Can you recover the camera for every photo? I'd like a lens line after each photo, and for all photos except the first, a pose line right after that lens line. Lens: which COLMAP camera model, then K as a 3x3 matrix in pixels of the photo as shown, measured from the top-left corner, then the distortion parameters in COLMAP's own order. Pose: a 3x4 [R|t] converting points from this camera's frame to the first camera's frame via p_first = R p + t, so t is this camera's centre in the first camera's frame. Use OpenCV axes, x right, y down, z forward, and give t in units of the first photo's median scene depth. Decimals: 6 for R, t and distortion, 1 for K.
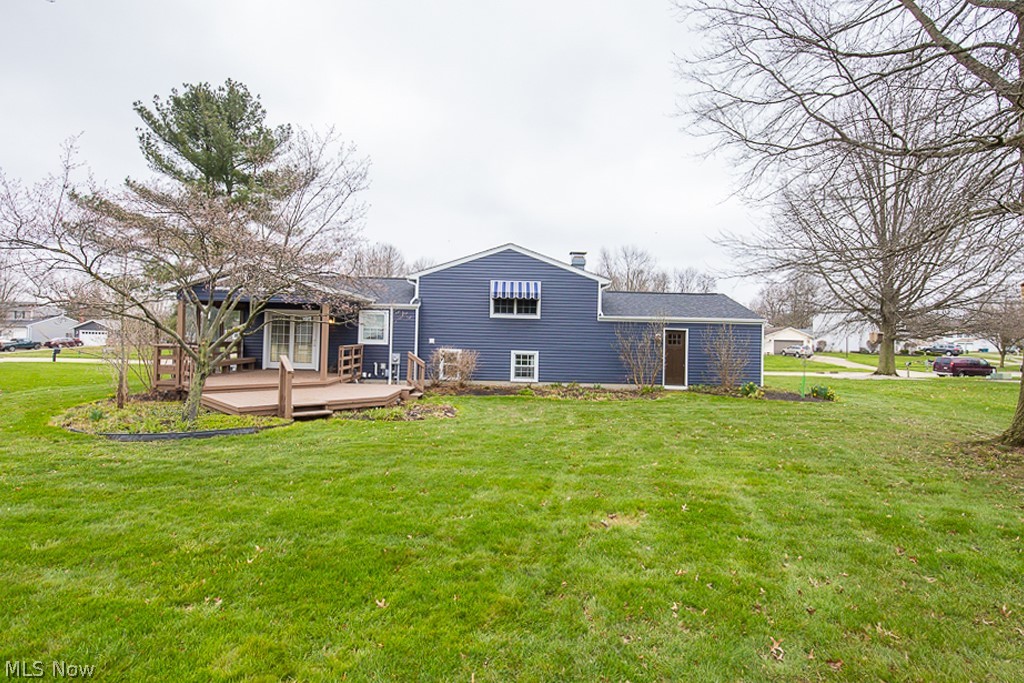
lens RADIAL K [[480.4, 0, 512.0], [0, 480.4, 341.5], [0, 0, 1]] dist [-0.021514, 0.000098]
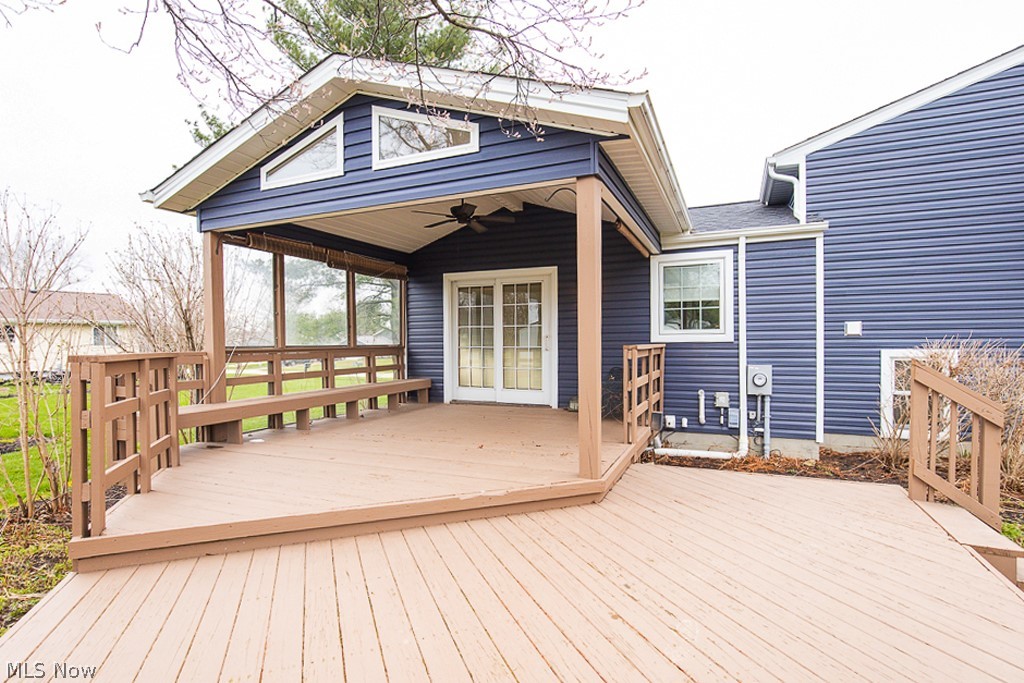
lens RADIAL K [[480.4, 0, 512.0], [0, 480.4, 341.5], [0, 0, 1]] dist [-0.021514, 0.000098]
pose [[0.906676, -0.034356, -0.420426, -0.259239], [0.026946, 0.999359, -0.023554, 0.010788], [0.420966, 0.010028, 0.907021, 0.593086]]
